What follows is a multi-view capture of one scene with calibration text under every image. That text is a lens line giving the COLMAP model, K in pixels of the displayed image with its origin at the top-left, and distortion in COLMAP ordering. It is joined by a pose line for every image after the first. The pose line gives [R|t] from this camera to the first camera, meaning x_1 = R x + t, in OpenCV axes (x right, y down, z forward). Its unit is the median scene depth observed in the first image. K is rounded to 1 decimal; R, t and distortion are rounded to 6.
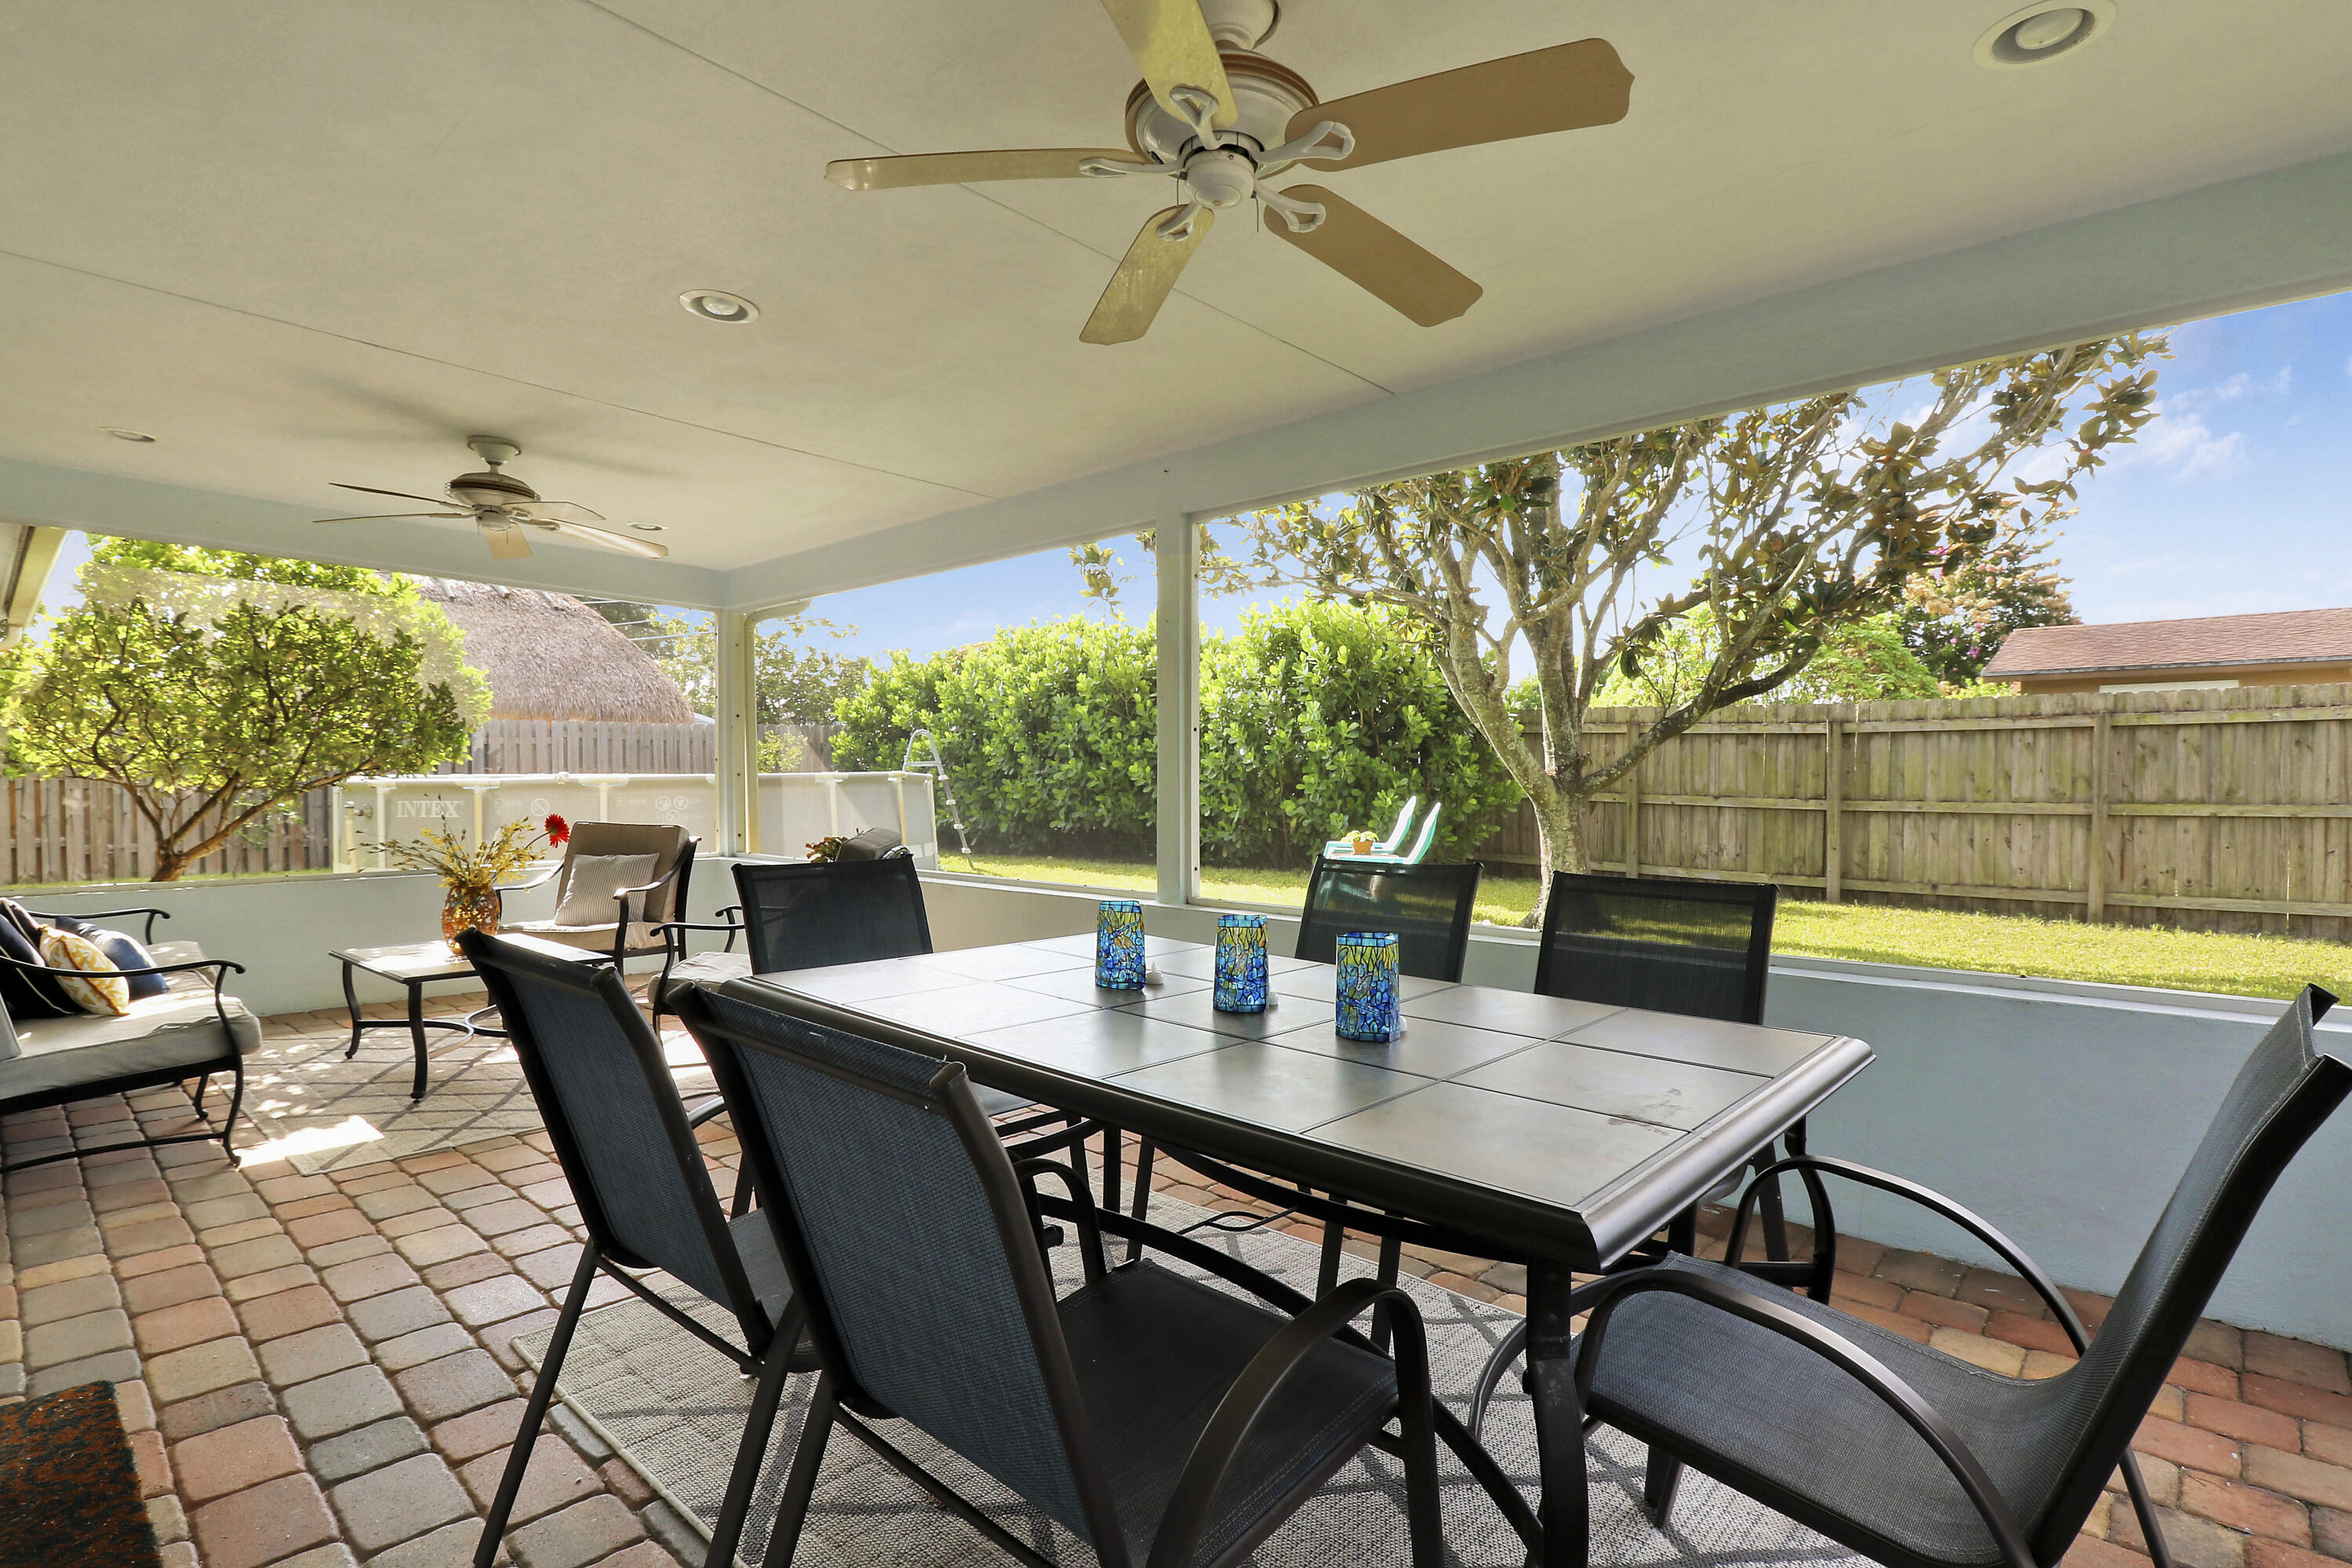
lens RADIAL K [[1150.9, 0, 1176.0], [0, 1150.9, 784.0], [0, 0, 1]] dist [-0.002845, -0.010586]
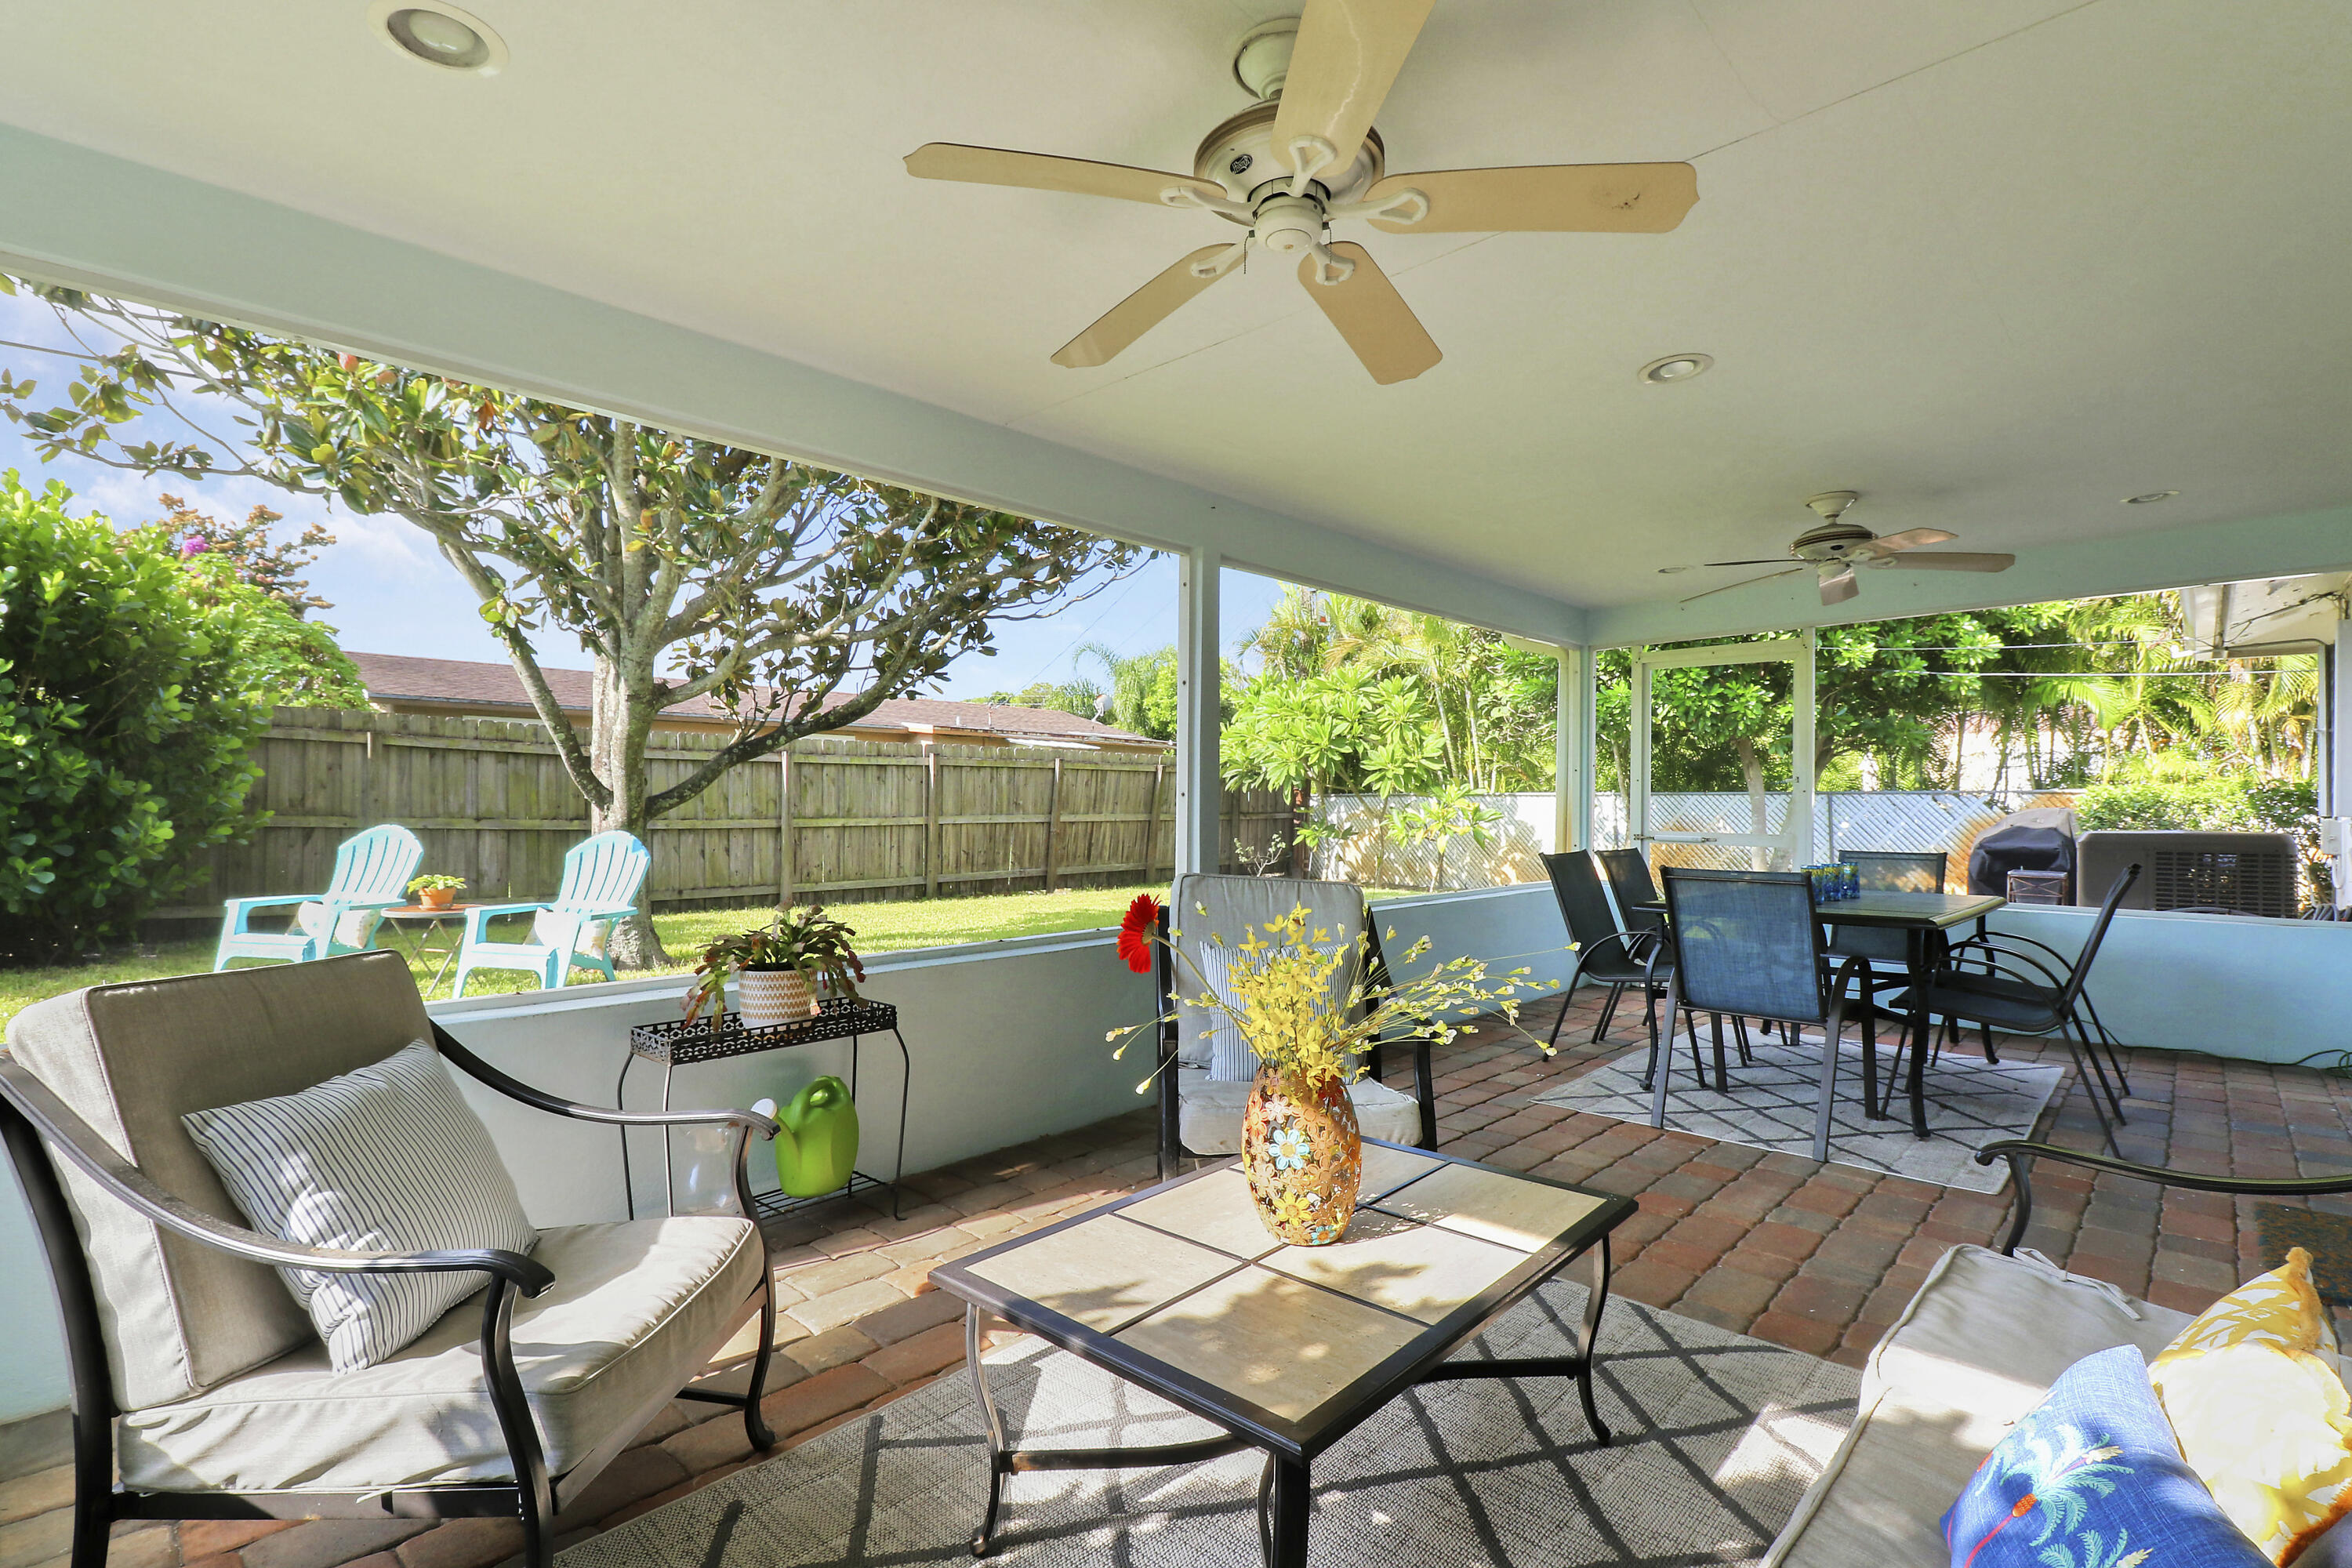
lens RADIAL K [[1130.3, 0, 1176.0], [0, 1130.3, 784.0], [0, 0, 1]] dist [-0.002771, -0.000654]
pose [[-0.012282, 0.015487, 0.999805, -0.511270], [-0.002329, 0.999877, -0.015517, -0.004430], [-0.999922, -0.002519, -0.012244, 0.522945]]
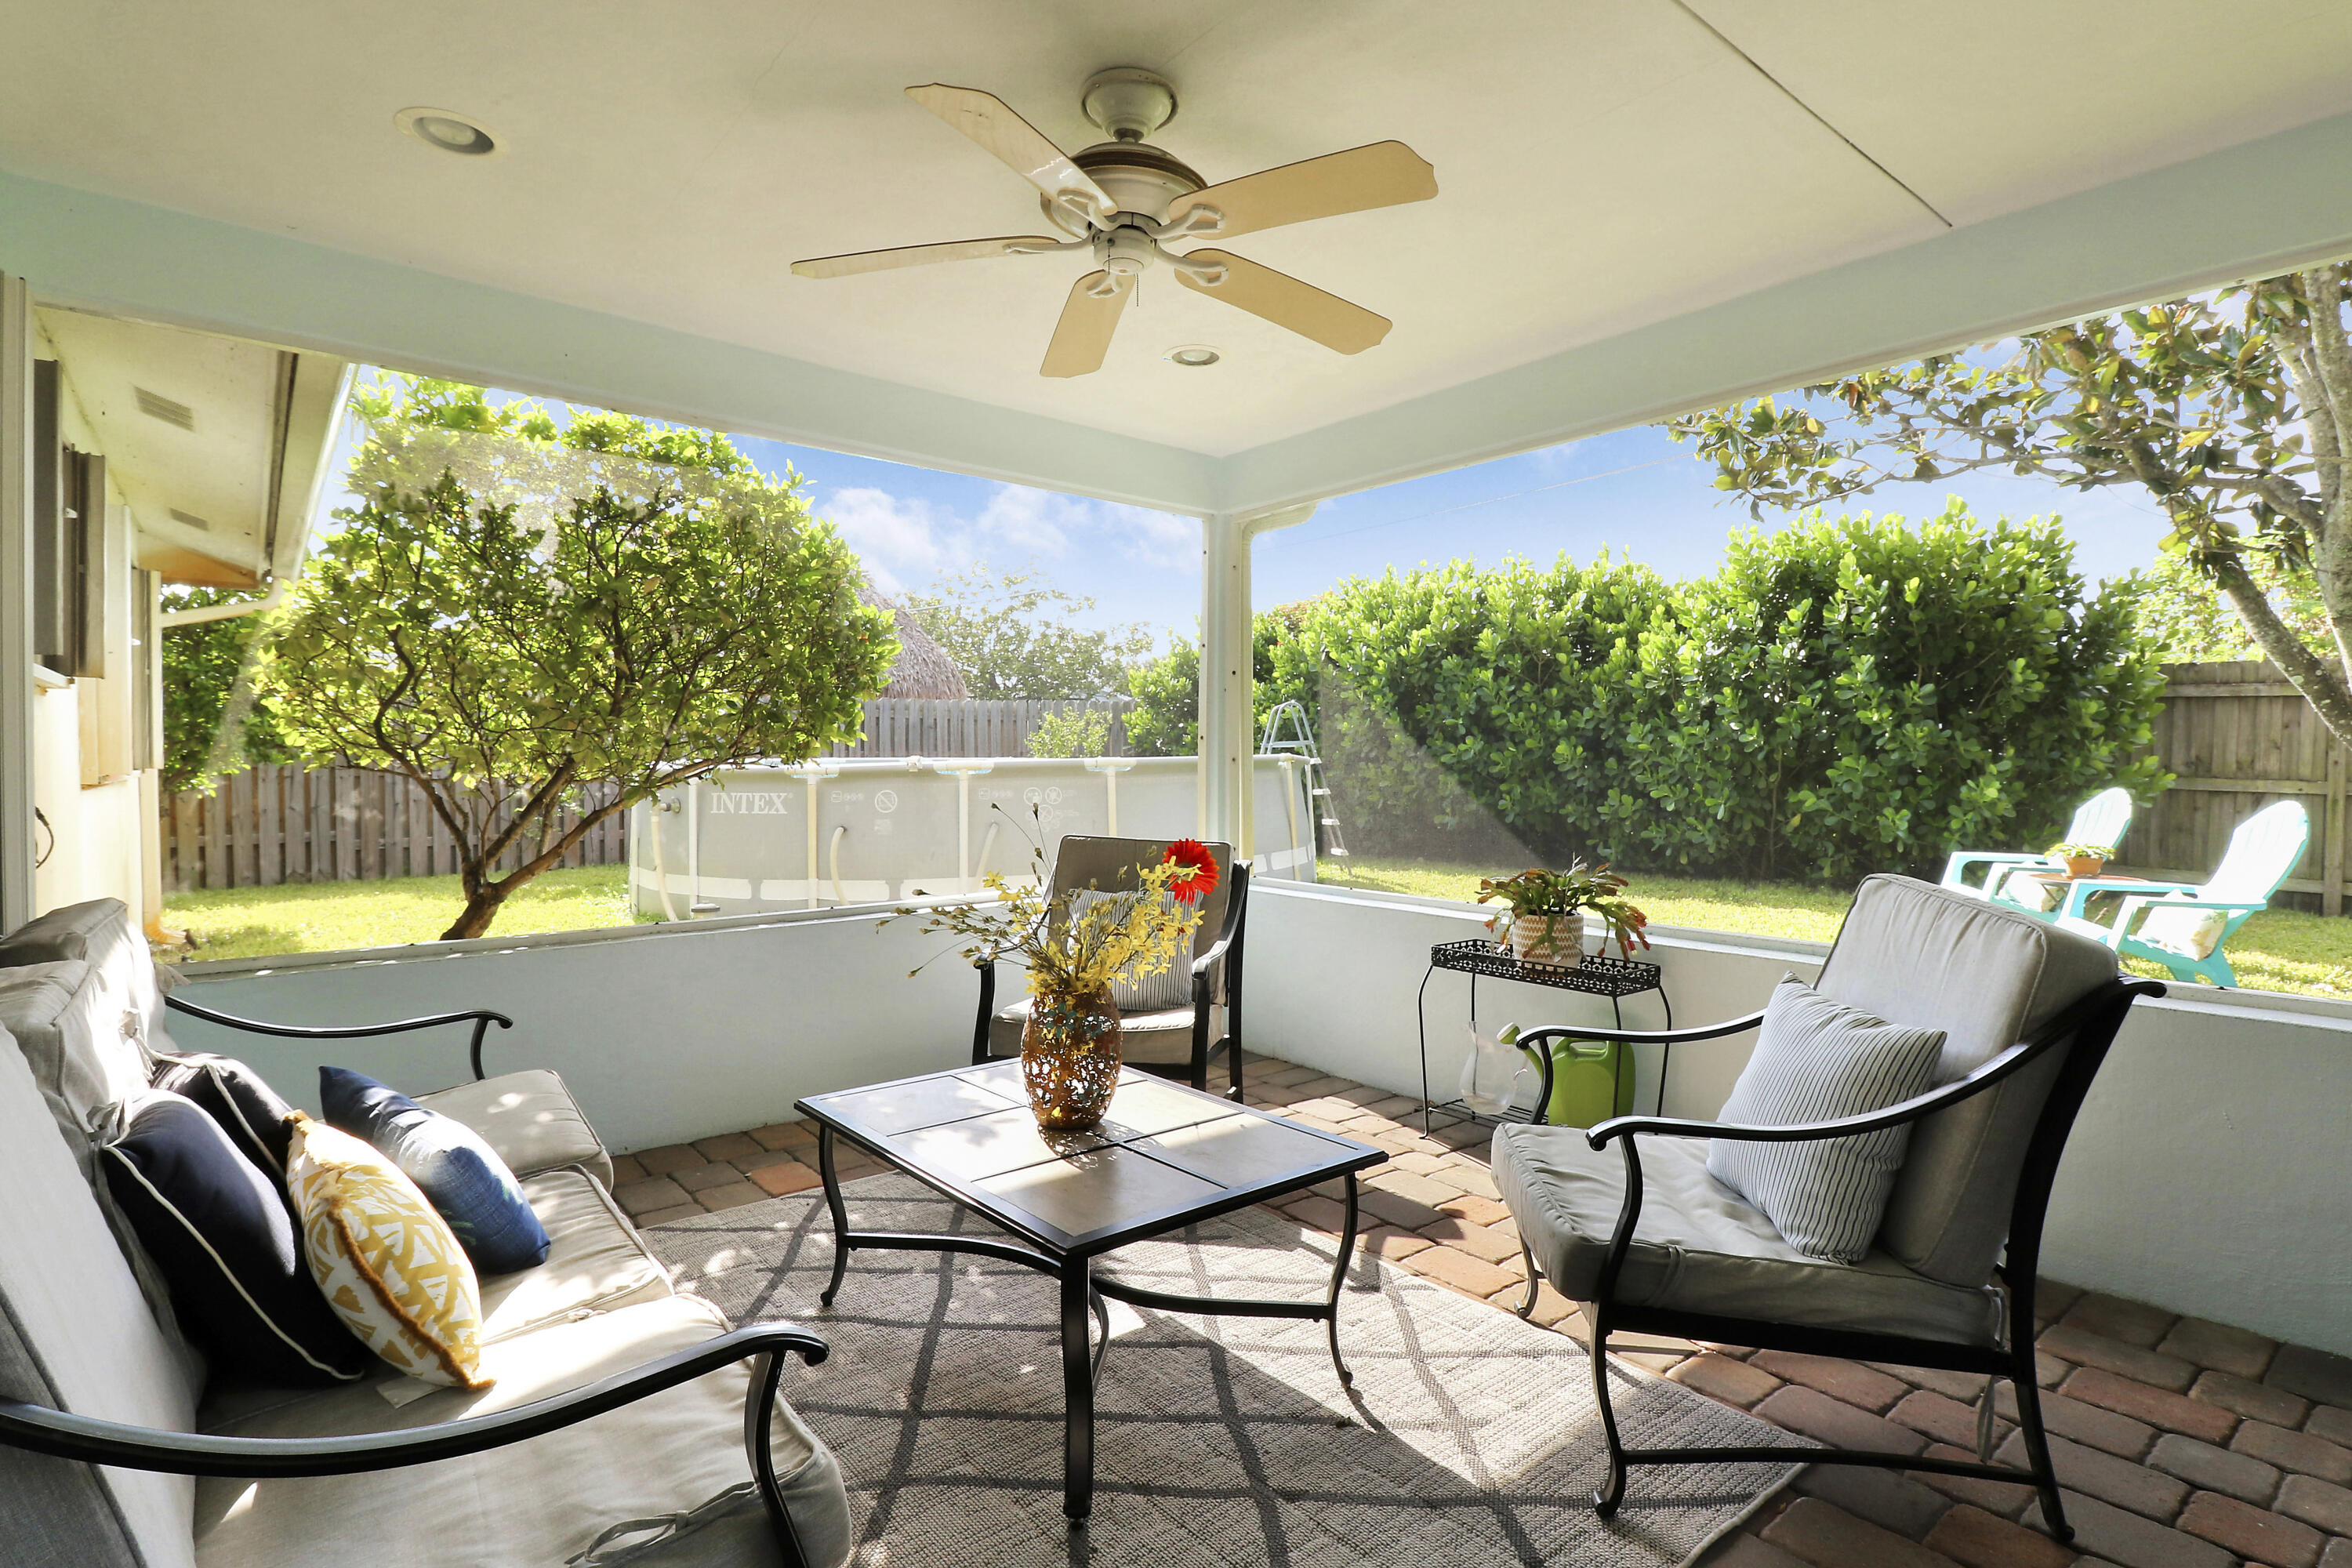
lens RADIAL K [[1165.6, 0, 1175.8], [0, 1165.6, 756.6], [0, 0, 1]] dist [-0.000135, -0.000440]
pose [[0.988965, -0.003078, -0.148115, -0.200261], [0.002029, 0.999972, -0.007234, -0.003447], [0.148134, 0.006854, 0.988944, 0.203689]]
